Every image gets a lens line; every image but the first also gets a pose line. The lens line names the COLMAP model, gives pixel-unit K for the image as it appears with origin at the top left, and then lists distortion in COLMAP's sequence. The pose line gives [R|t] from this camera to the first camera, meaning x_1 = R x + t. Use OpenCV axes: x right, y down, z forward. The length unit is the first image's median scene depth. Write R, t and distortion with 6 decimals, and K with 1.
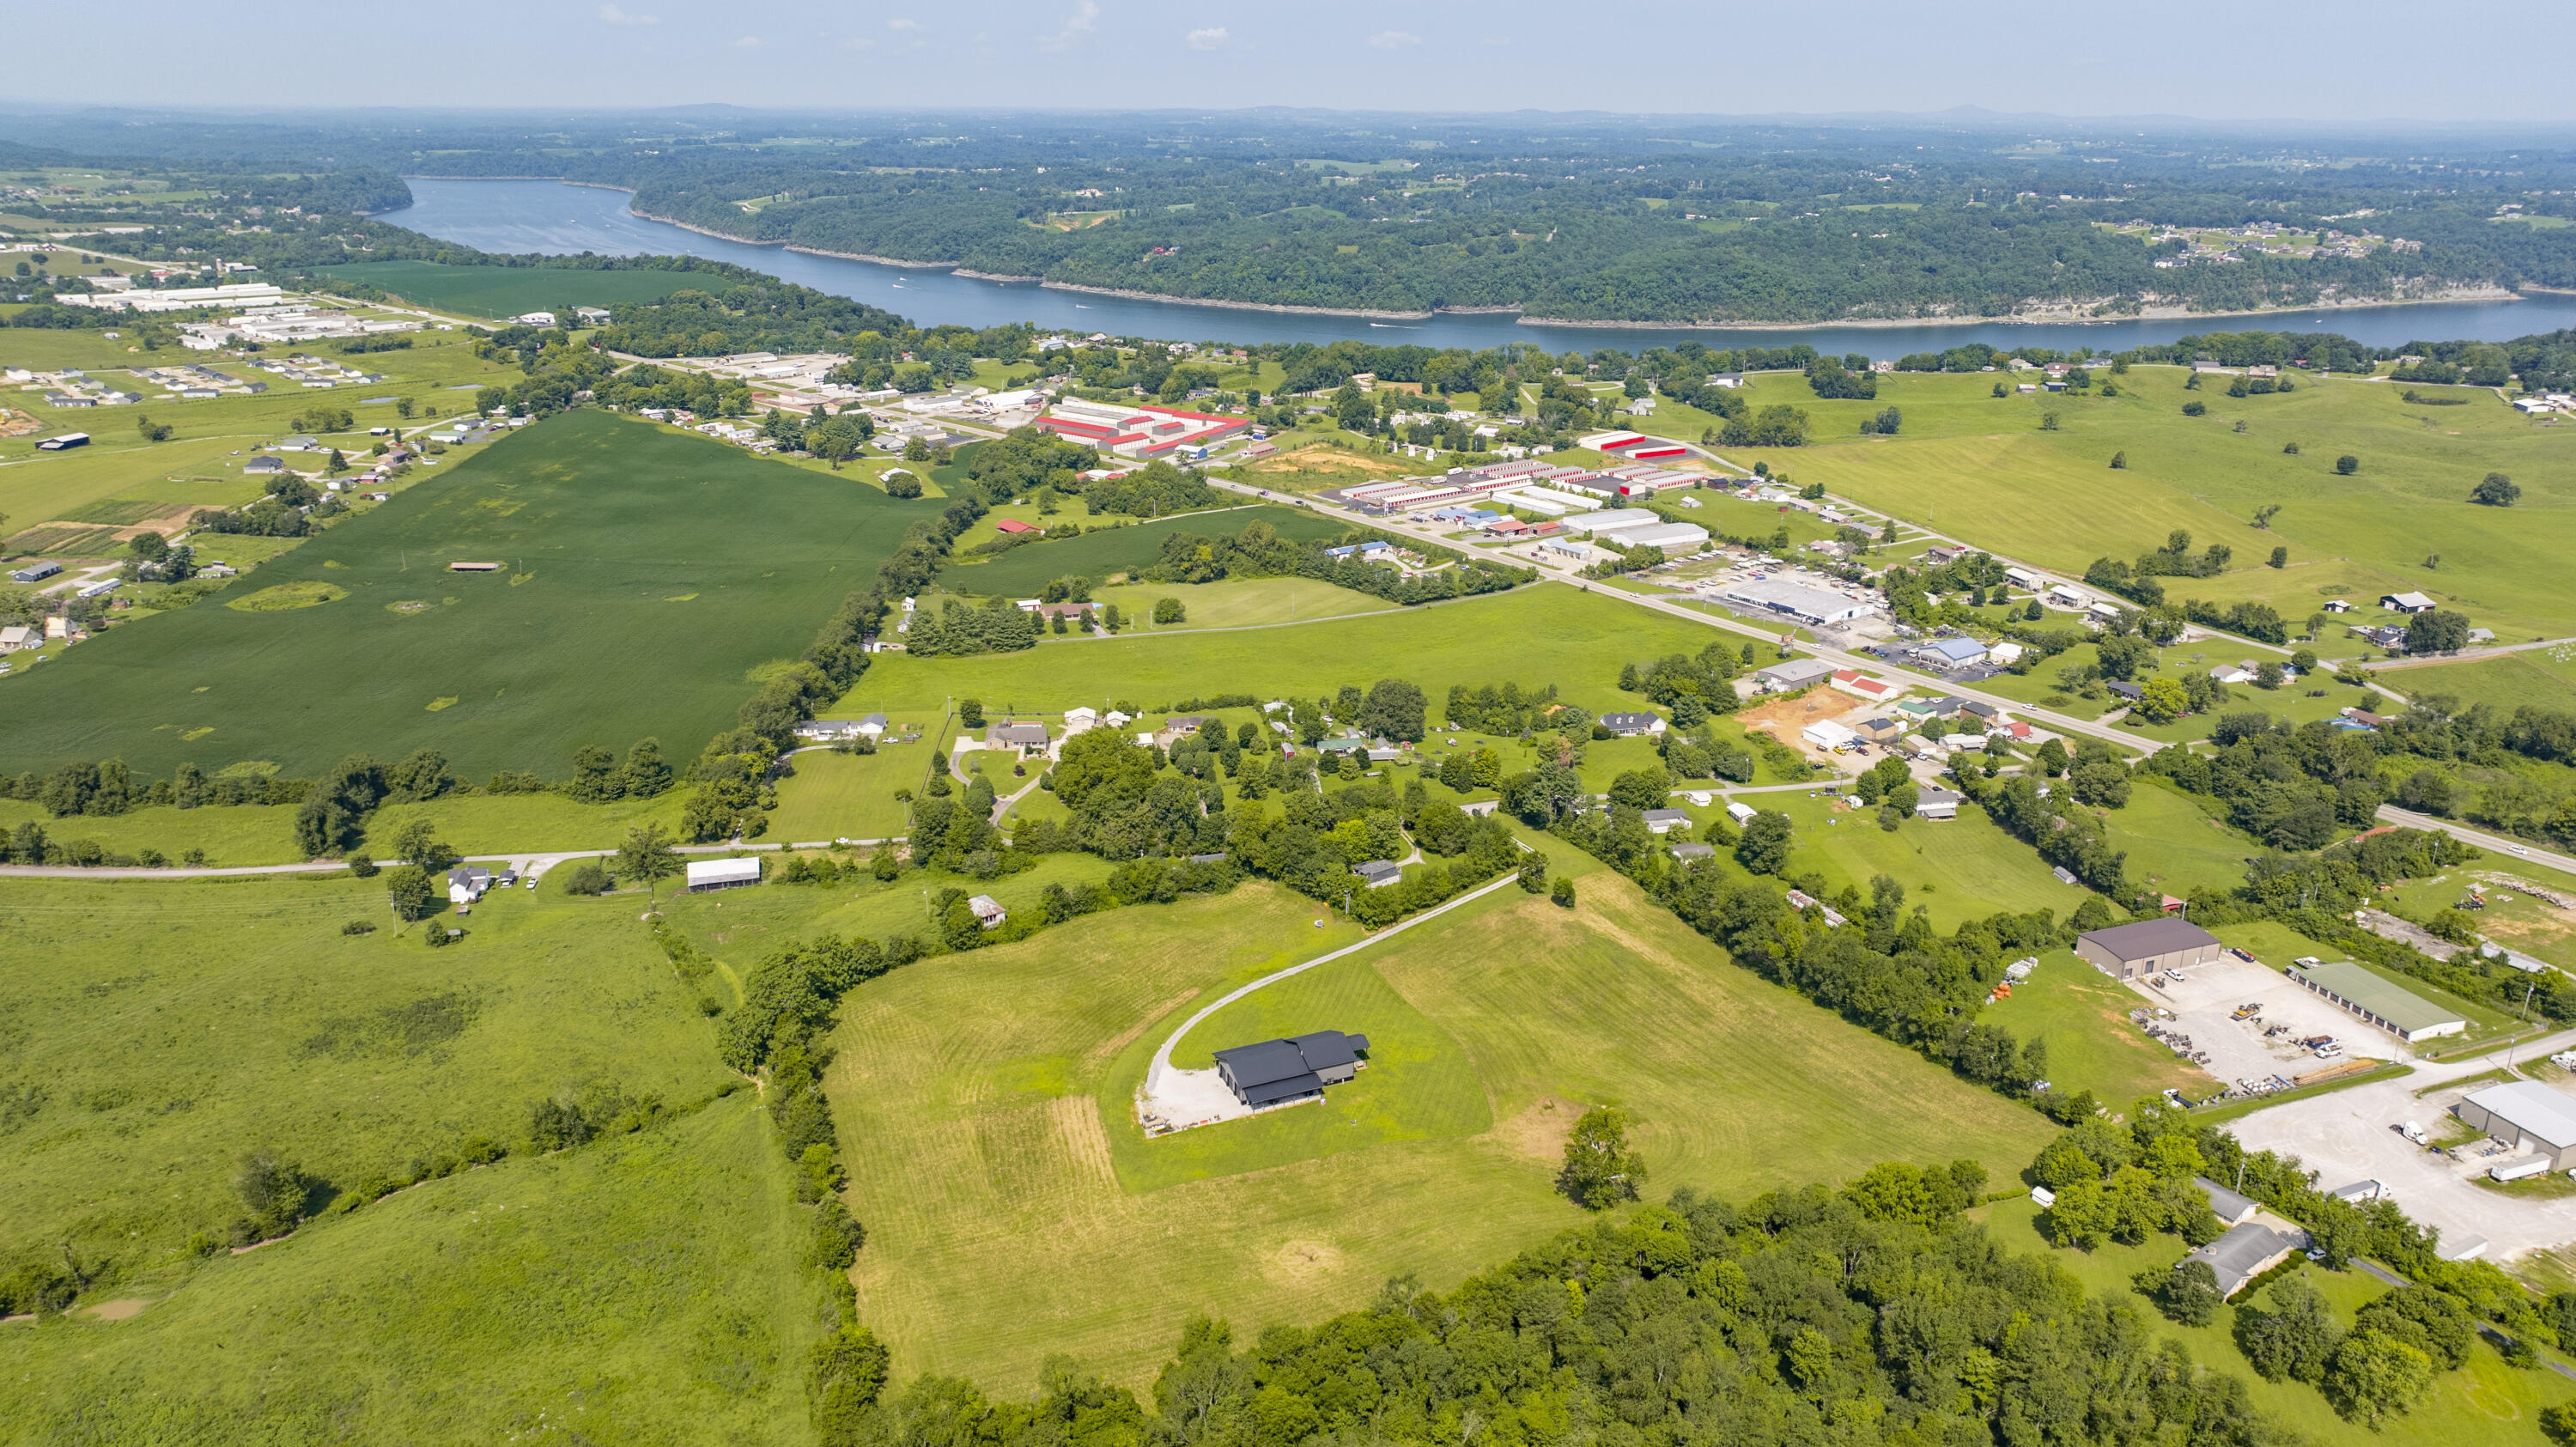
lens RADIAL K [[1810.6, 0, 1300.6], [0, 1810.6, 704.2], [0, 0, 1]] dist [-0.018243, -0.002789]
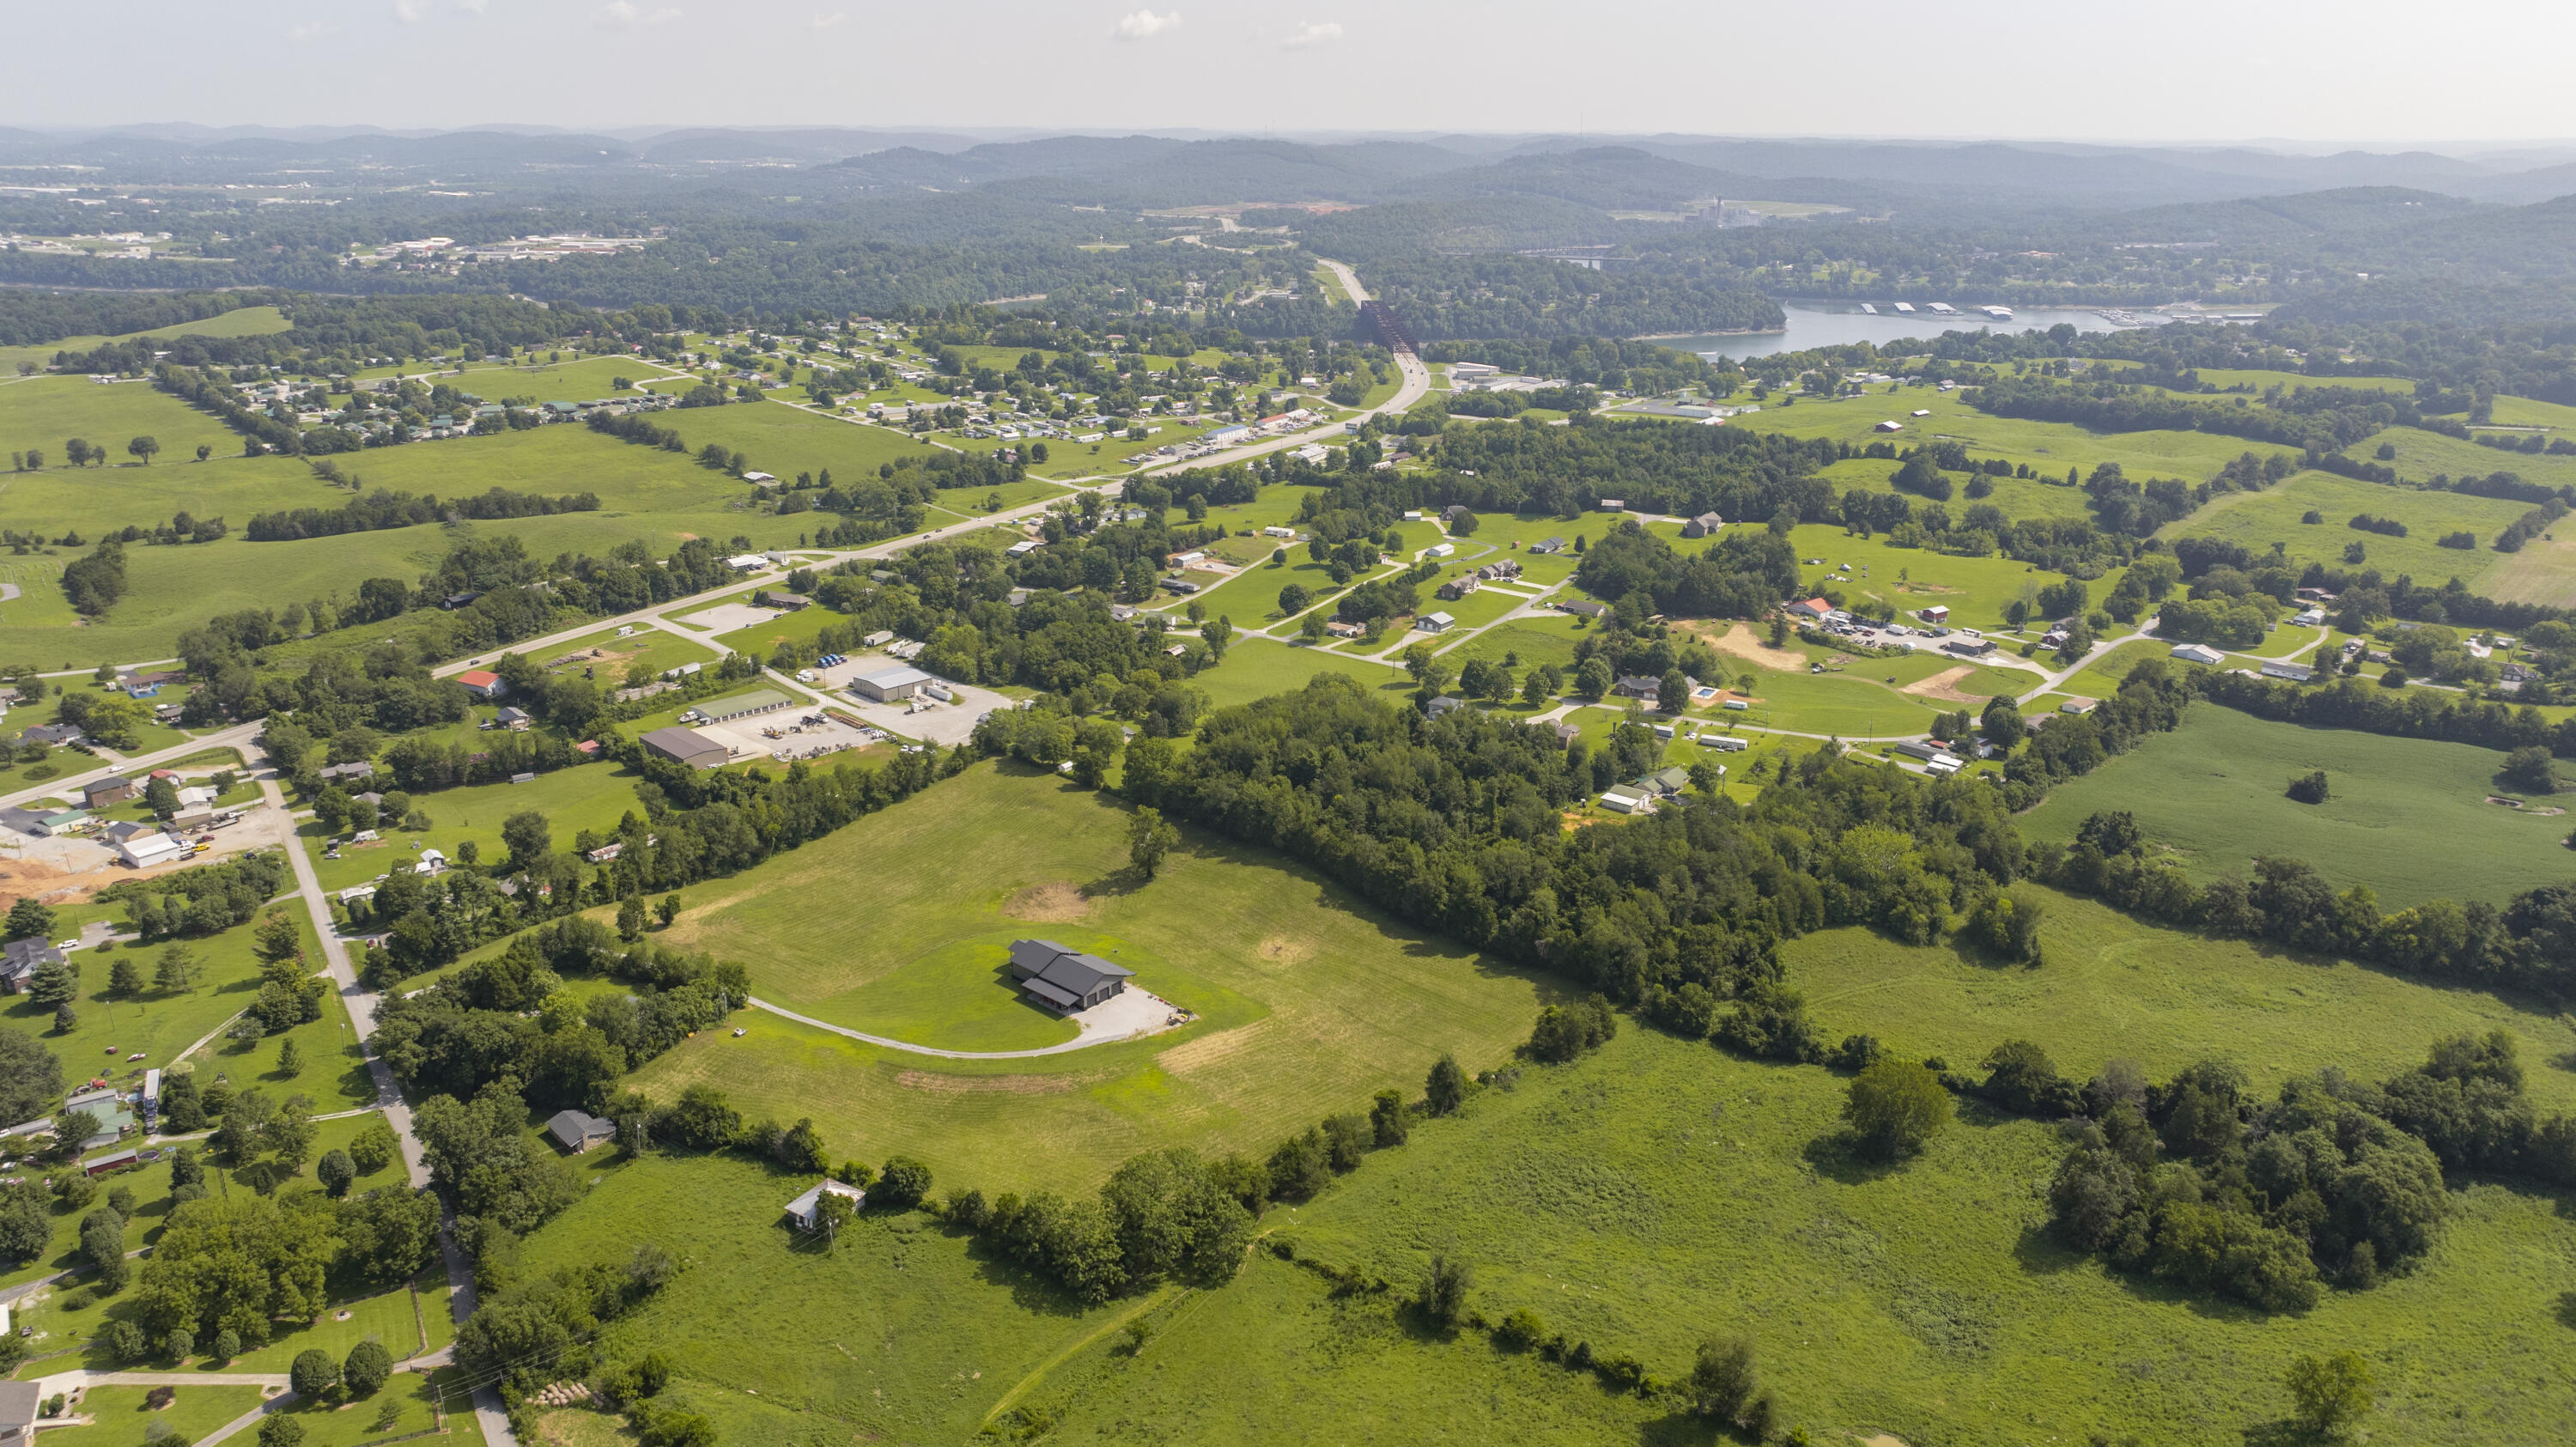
lens RADIAL K [[1800.7, 0, 1307.5], [0, 1800.7, 712.1], [0, 0, 1]] dist [-0.014092, -0.007041]
pose [[-0.420852, -0.293767, 0.858245, -0.542576], [0.275173, 0.860188, 0.429367, -0.210477], [-0.864386, 0.416866, -0.281175, 0.612496]]
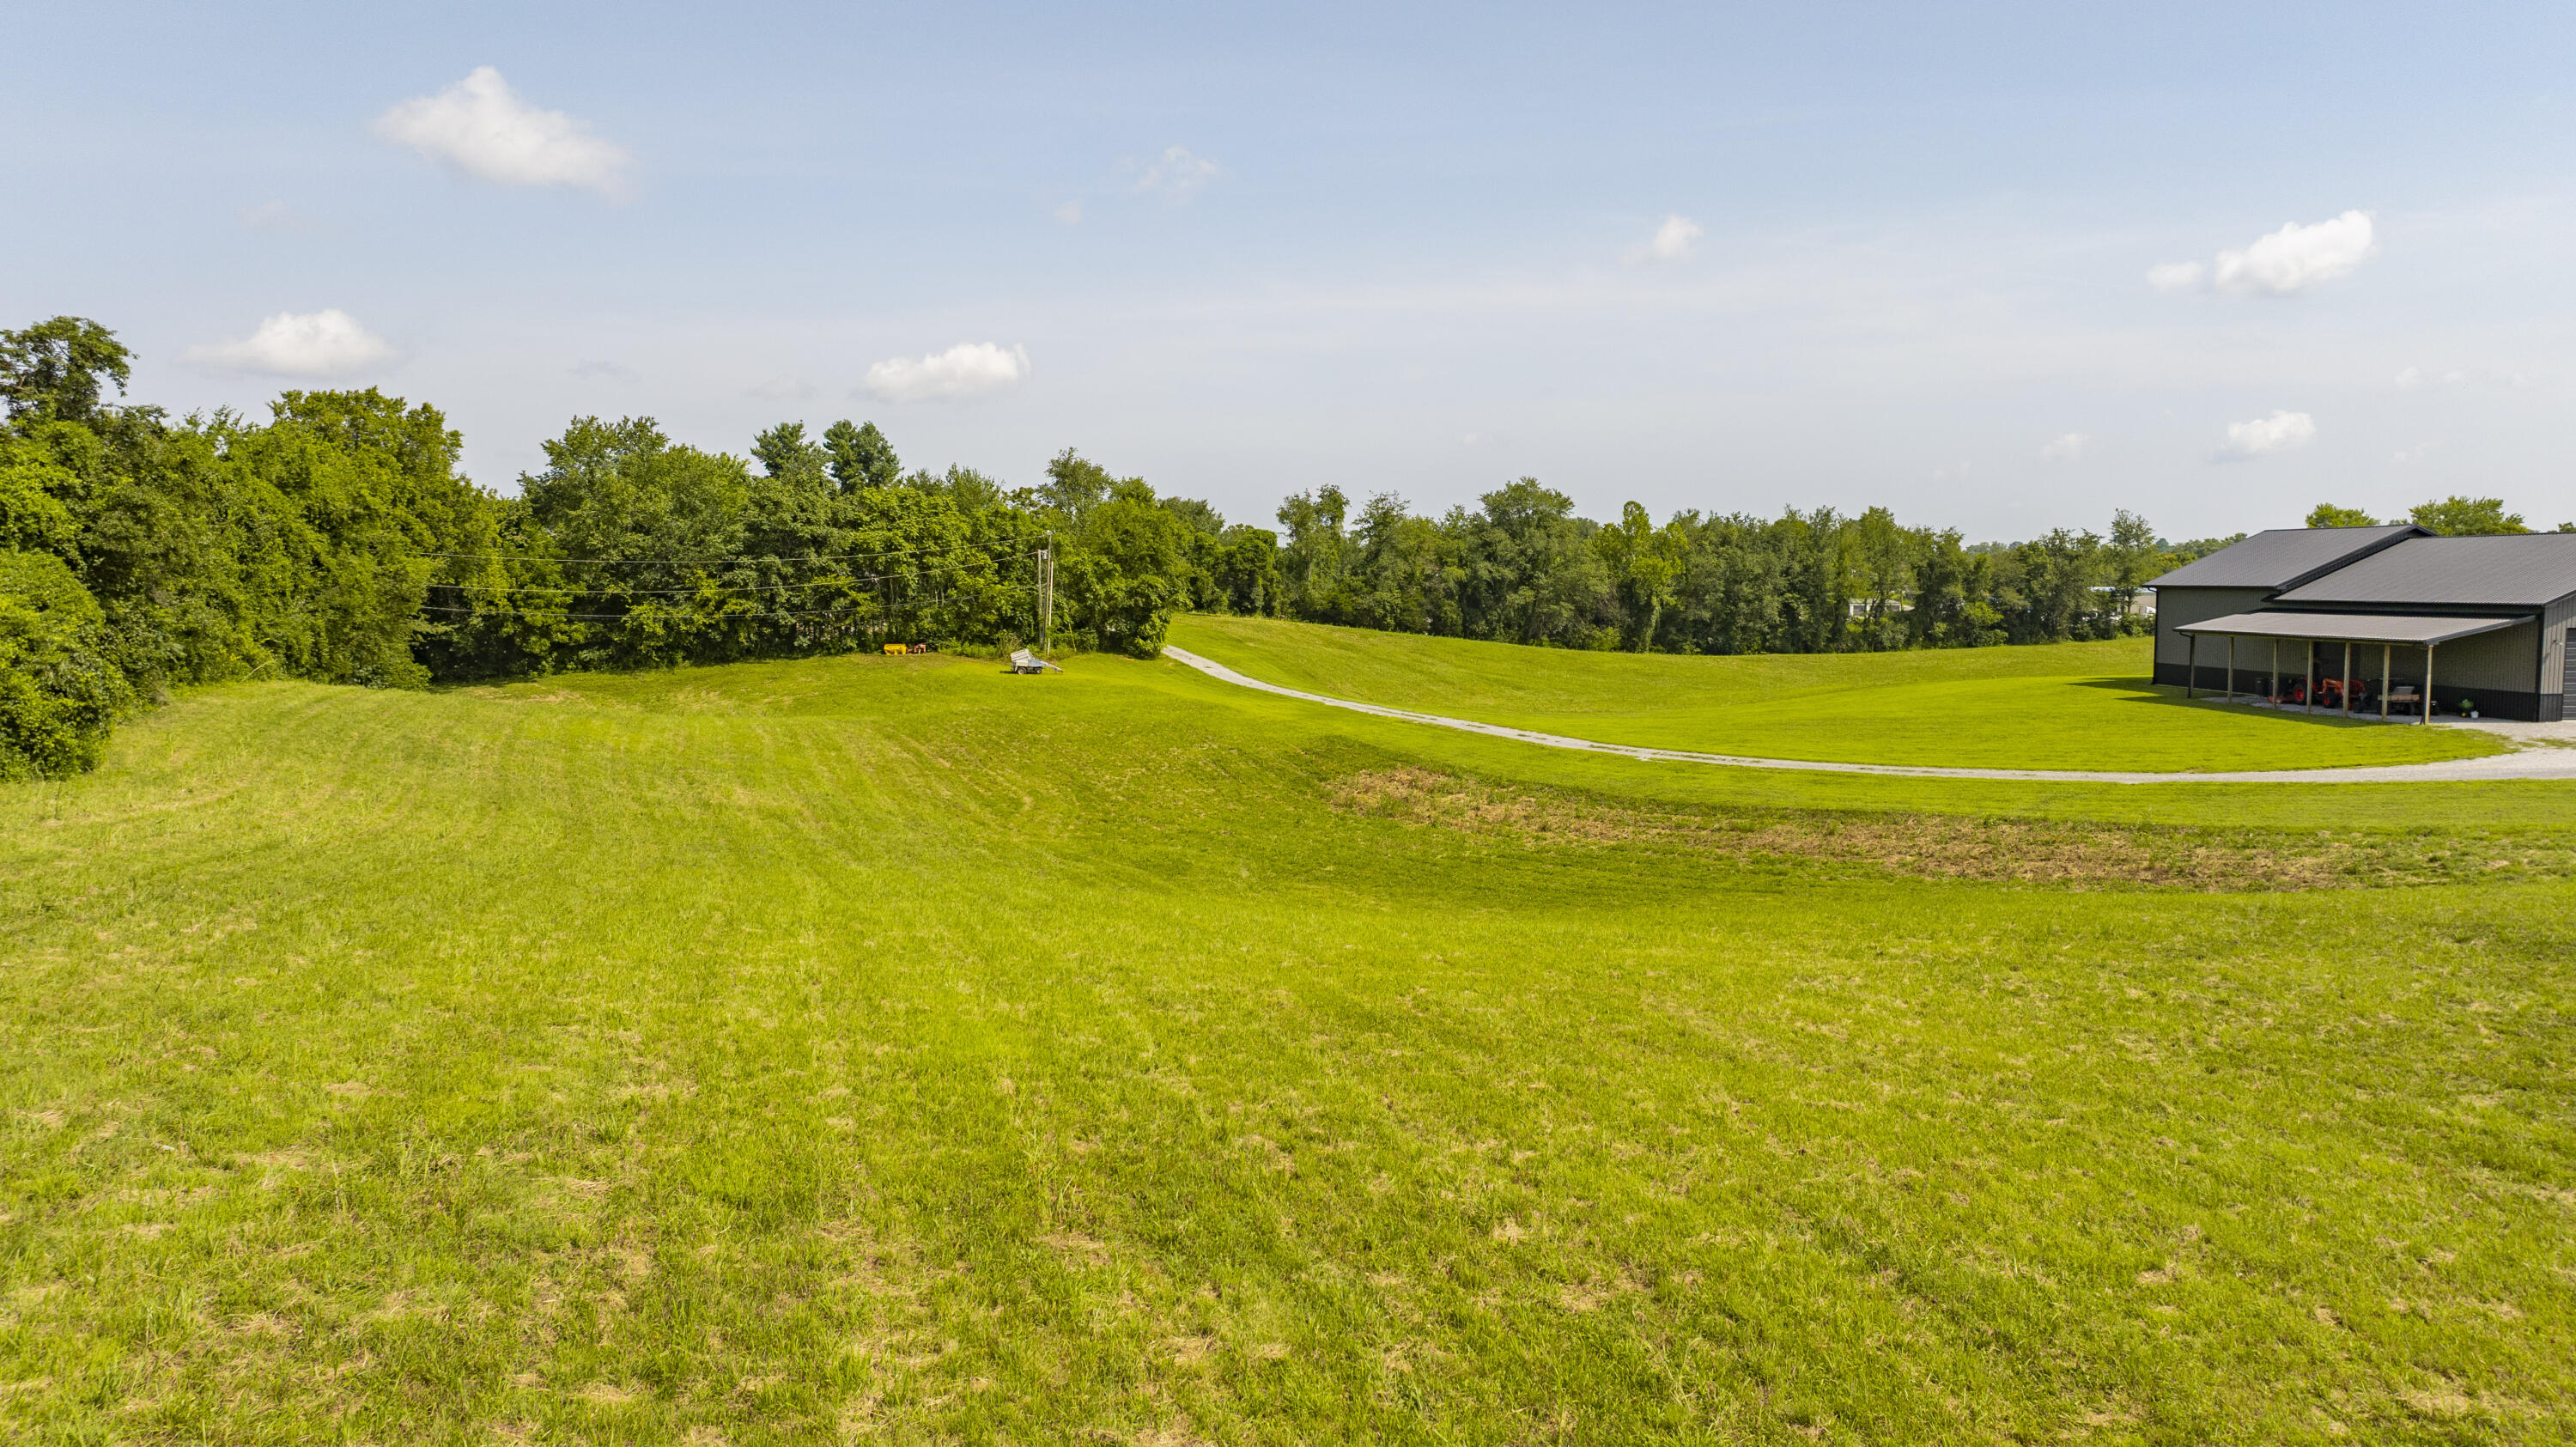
lens RADIAL K [[1800.2, 0, 1295.8], [0, 1800.2, 785.2], [0, 0, 1]] dist [-0.074147, 0.070175]
pose [[0.311026, -0.119254, 0.942890, -0.138134], [0.301152, 0.953340, 0.021237, 0.093373], [-0.901427, 0.277348, 0.332427, 0.579484]]
